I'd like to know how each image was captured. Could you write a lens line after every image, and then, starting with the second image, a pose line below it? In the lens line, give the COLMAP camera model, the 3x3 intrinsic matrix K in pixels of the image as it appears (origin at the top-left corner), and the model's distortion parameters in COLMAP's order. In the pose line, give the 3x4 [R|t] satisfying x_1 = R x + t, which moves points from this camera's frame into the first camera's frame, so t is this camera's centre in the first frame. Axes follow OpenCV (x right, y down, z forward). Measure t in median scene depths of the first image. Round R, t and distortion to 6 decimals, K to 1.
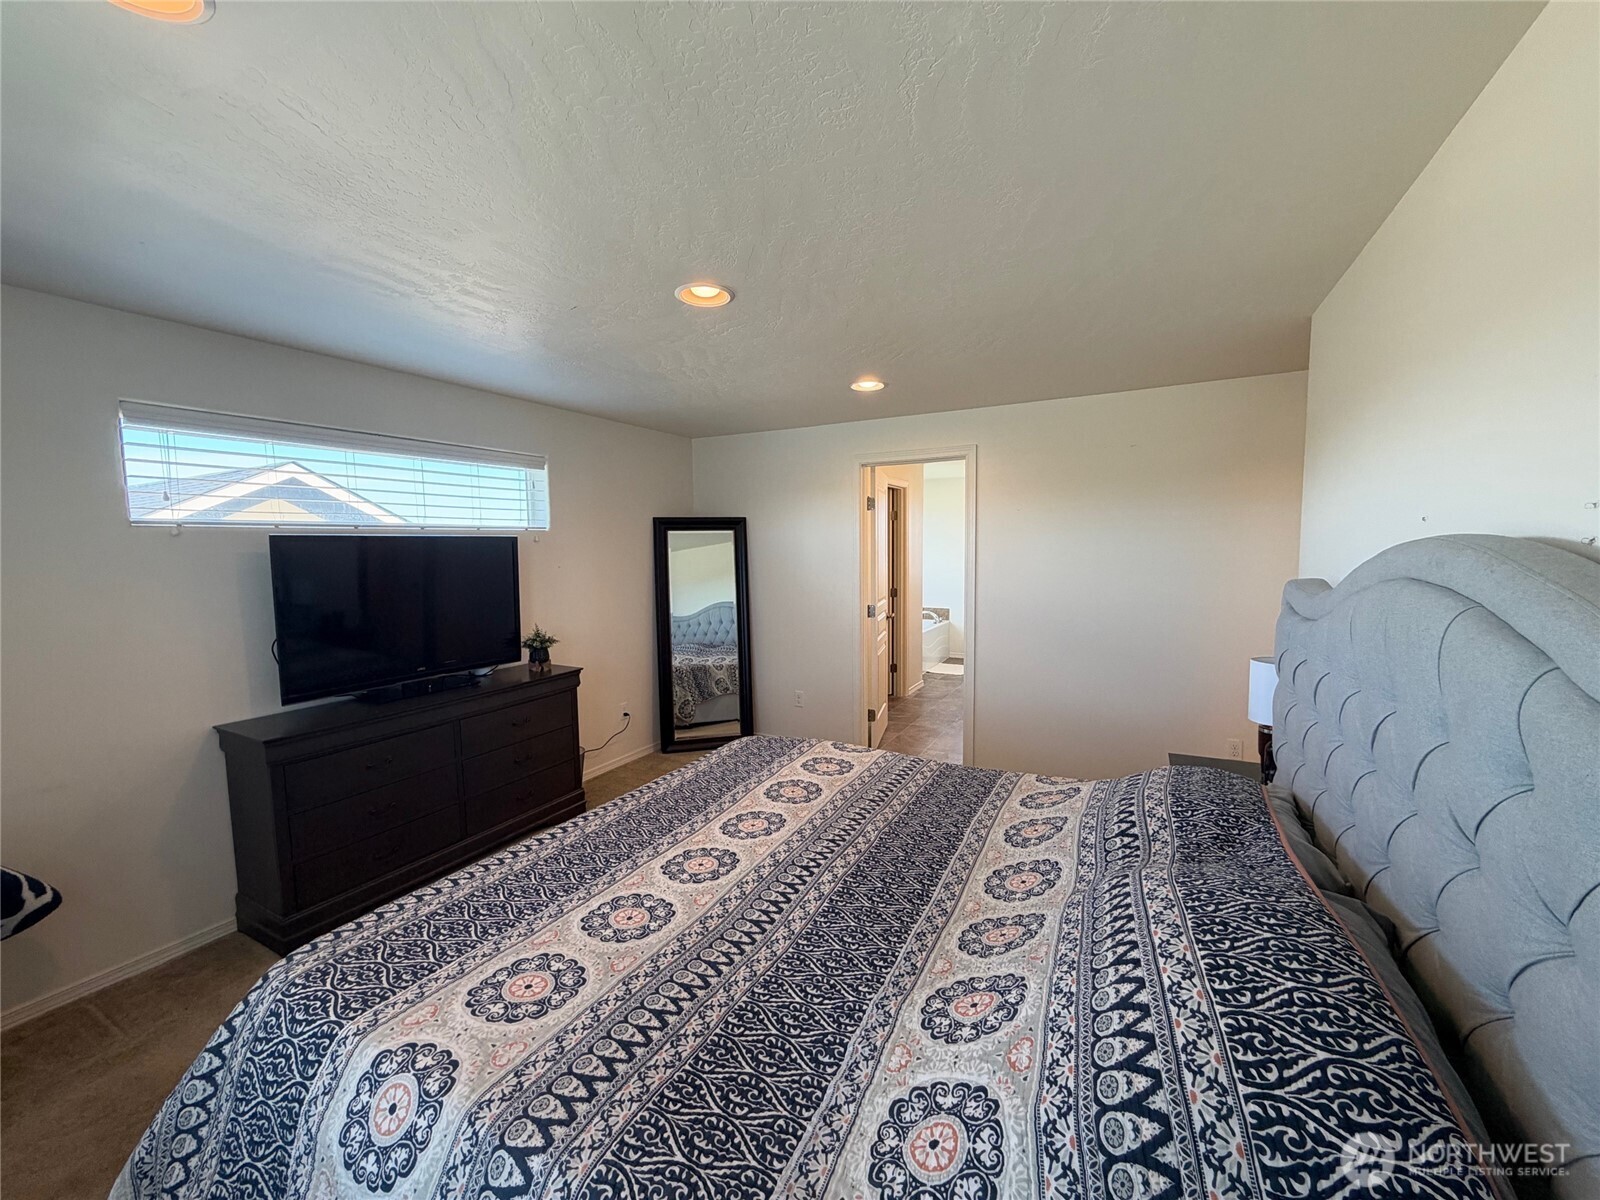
lens RADIAL K [[642.1, 0, 798.3], [0, 642.1, 602.5], [0, 0, 1]] dist [0.002569, 0.000100]
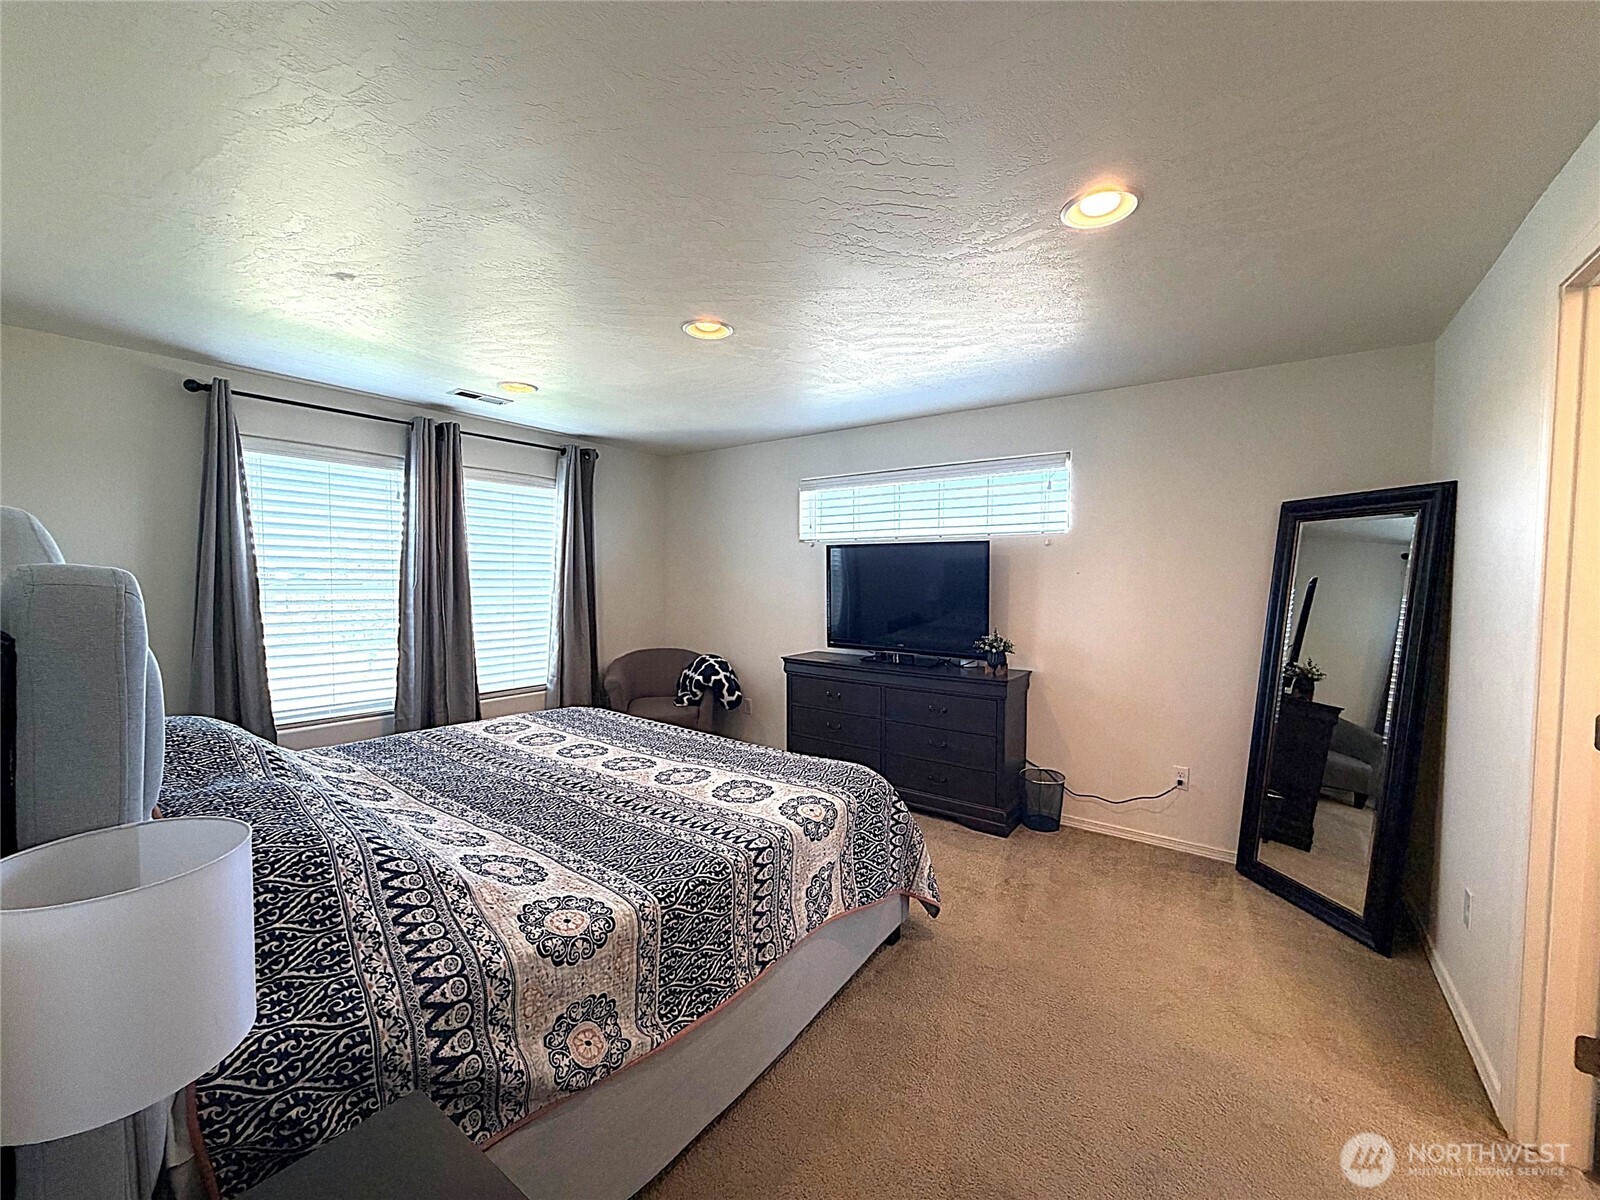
lens RADIAL K [[642.1, 0, 796.6], [0, 642.1, 597.2], [0, 0, 1]] dist [0.002569, 0.000100]
pose [[-0.143395, 0.048202, -0.988491, 0.784429], [-0.093821, 0.993653, 0.062064, -0.057674], [0.985208, 0.101641, -0.137963, 1.046282]]
